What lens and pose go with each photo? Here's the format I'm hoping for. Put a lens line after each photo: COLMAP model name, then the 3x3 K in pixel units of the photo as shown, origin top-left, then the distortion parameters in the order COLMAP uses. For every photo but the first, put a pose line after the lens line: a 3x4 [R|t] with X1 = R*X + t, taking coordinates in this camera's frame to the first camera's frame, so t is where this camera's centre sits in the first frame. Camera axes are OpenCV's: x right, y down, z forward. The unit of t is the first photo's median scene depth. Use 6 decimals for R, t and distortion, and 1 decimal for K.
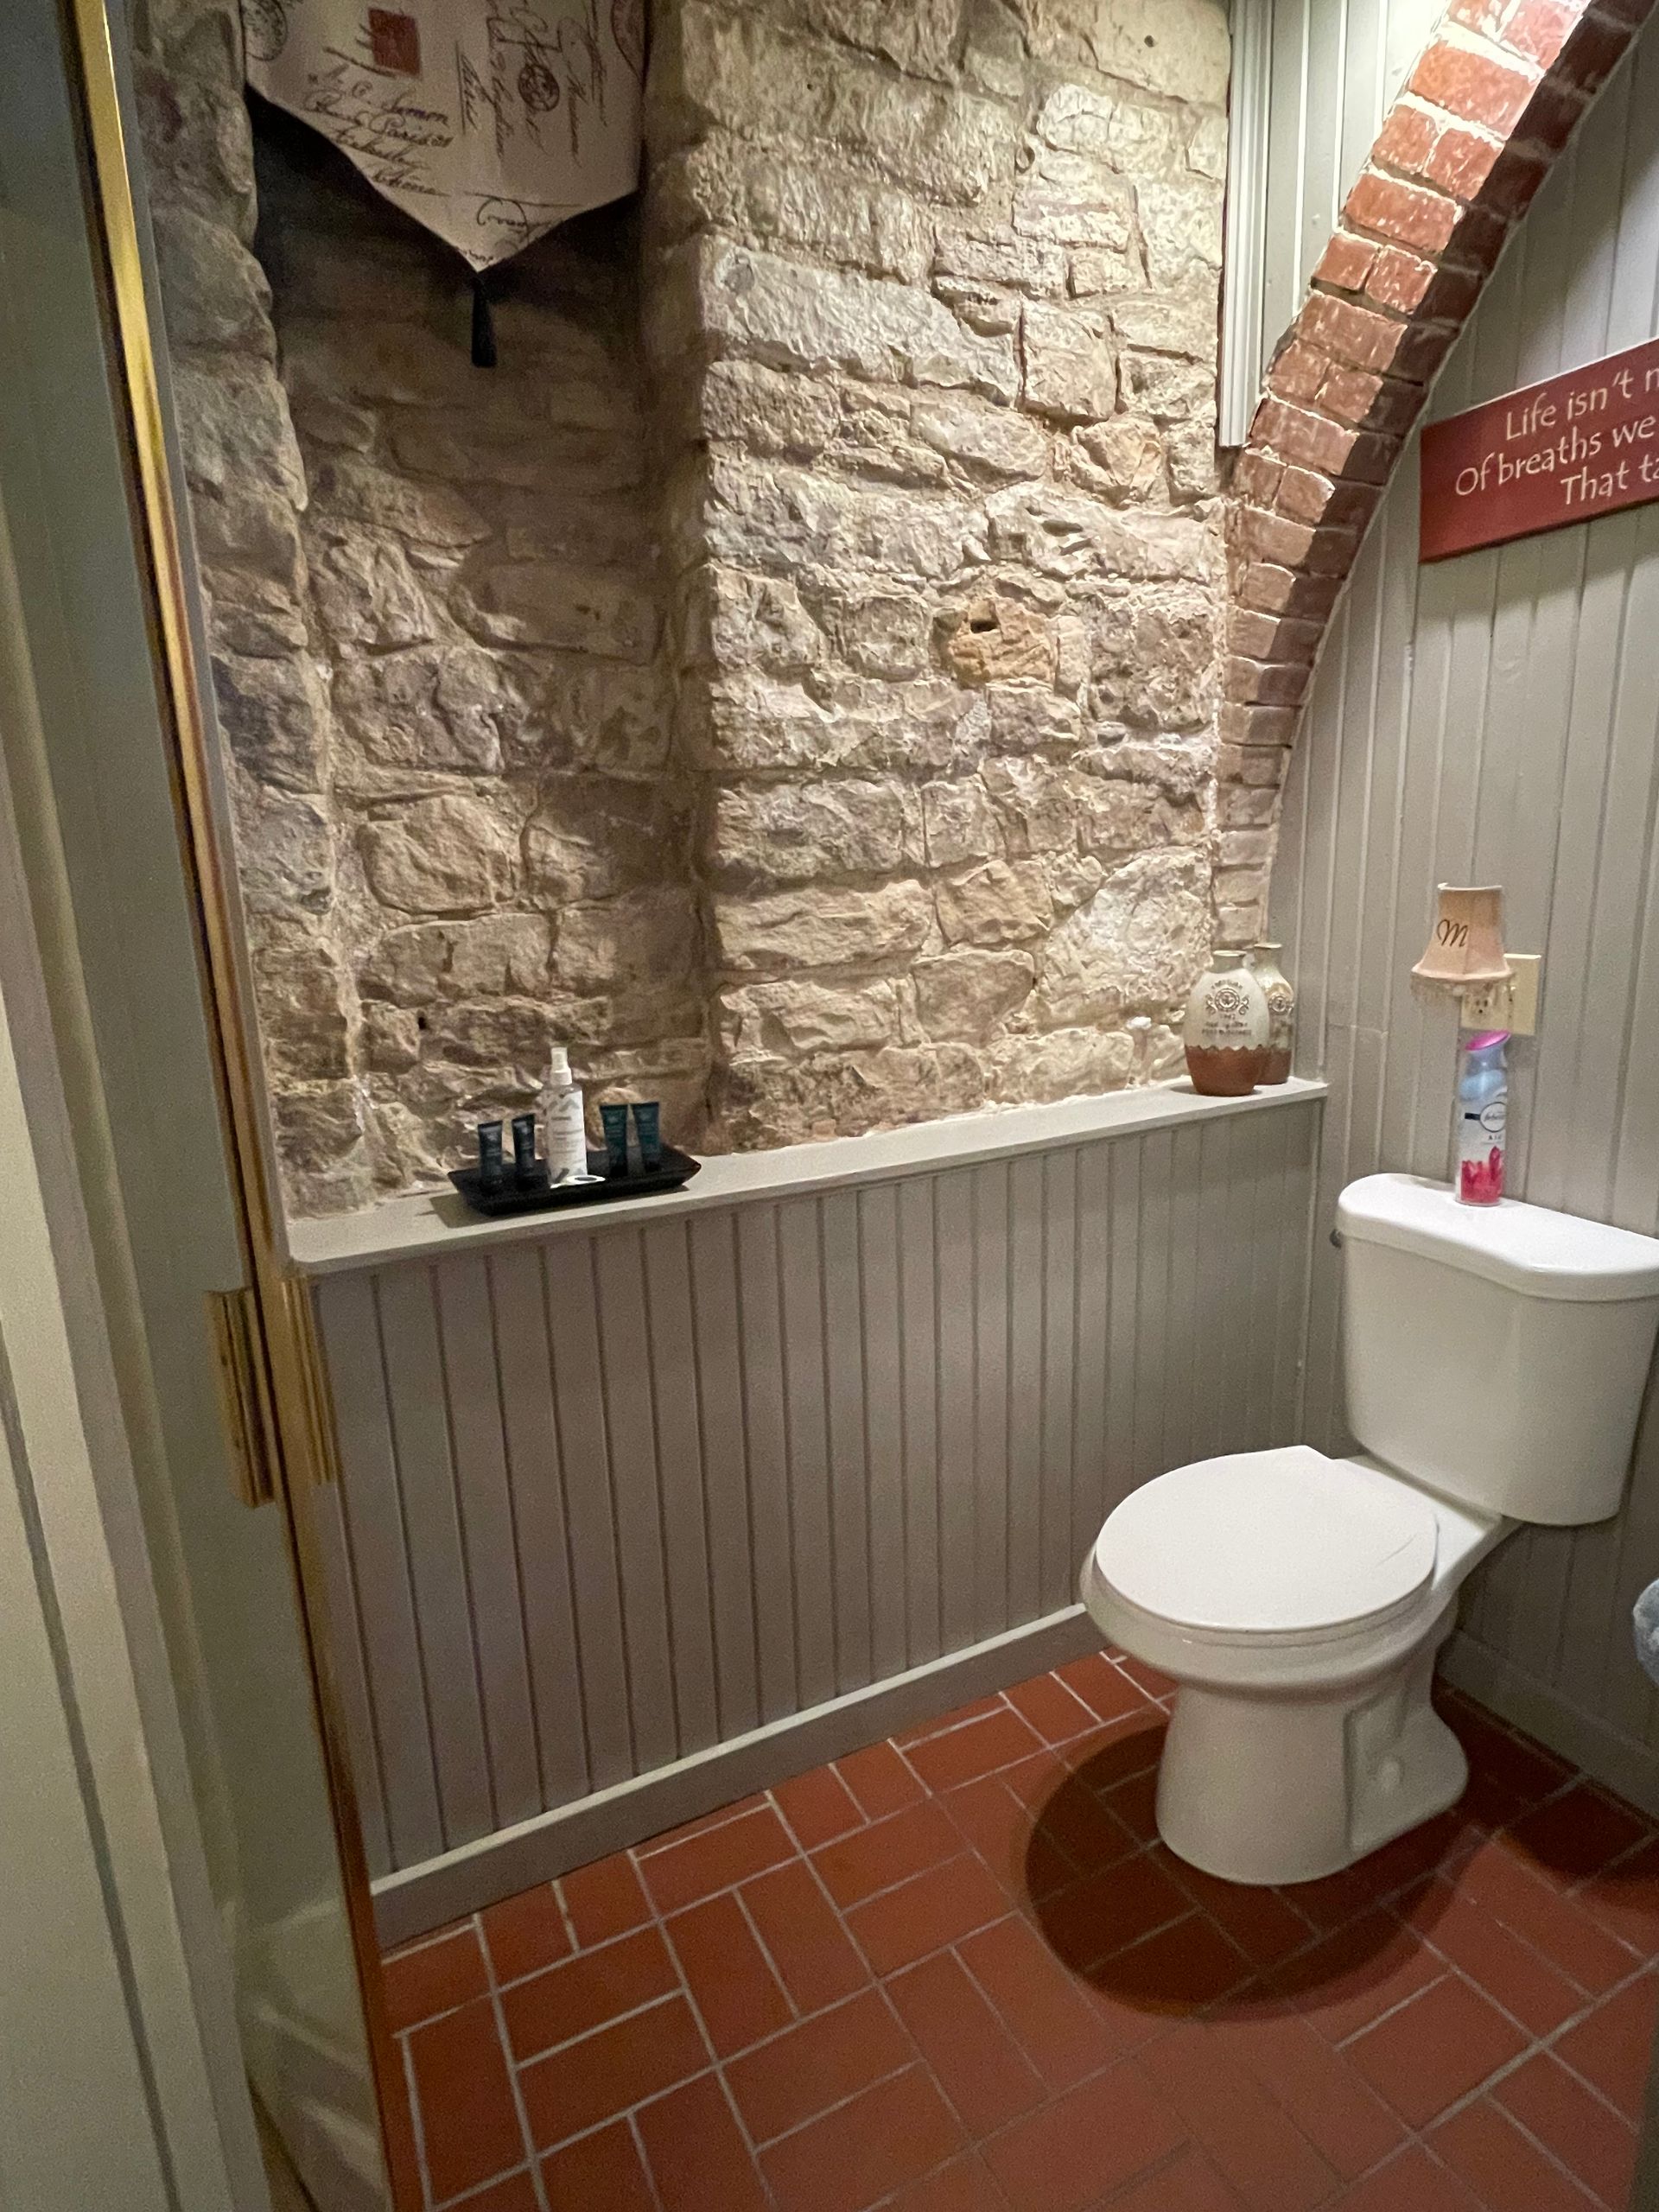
lens RADIAL K [[1183.6, 0, 833.7], [0, 1183.6, 1109.9], [0, 0, 1]] dist [-0.002519, 0.002502]
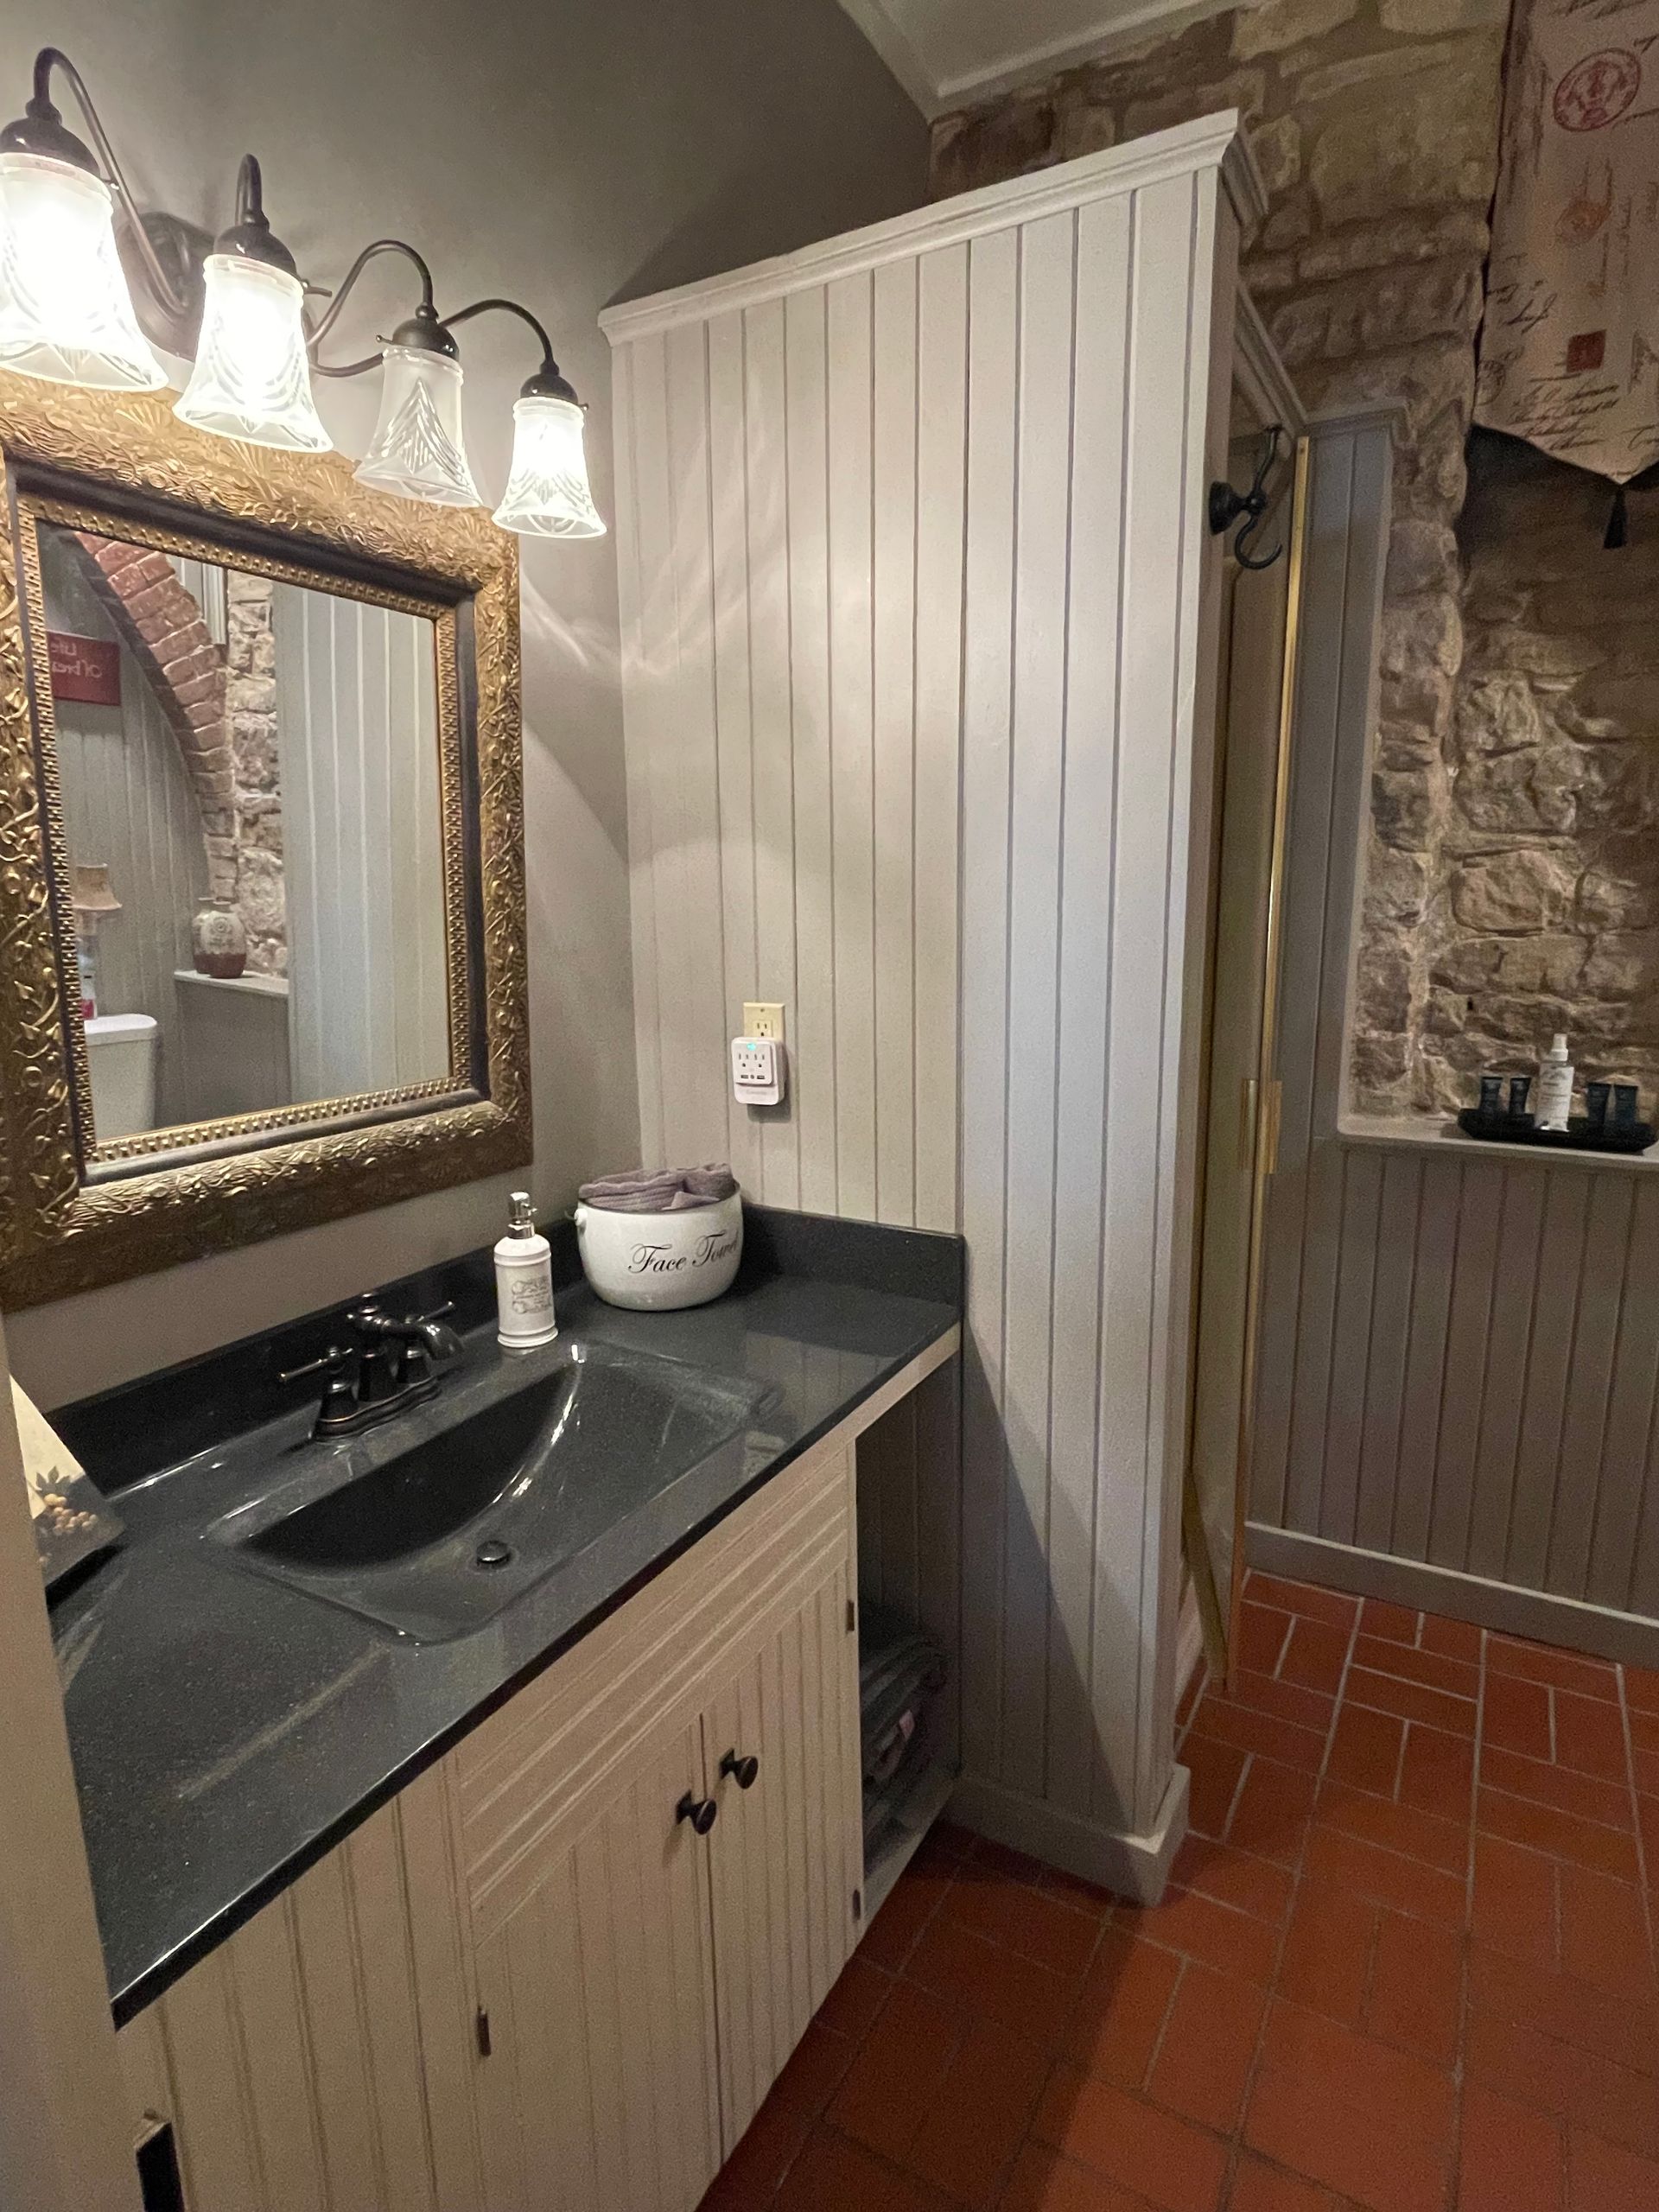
lens RADIAL K [[1183.6, 0, 830.5], [0, 1183.6, 1107.9], [0, 0, 1]] dist [-0.002519, 0.002502]
pose [[0.555169, 0.180268, -0.811967, 0.418313], [-0.185880, 0.978430, 0.090133, 0.064766], [0.810701, 0.100890, 0.576703, -0.465494]]
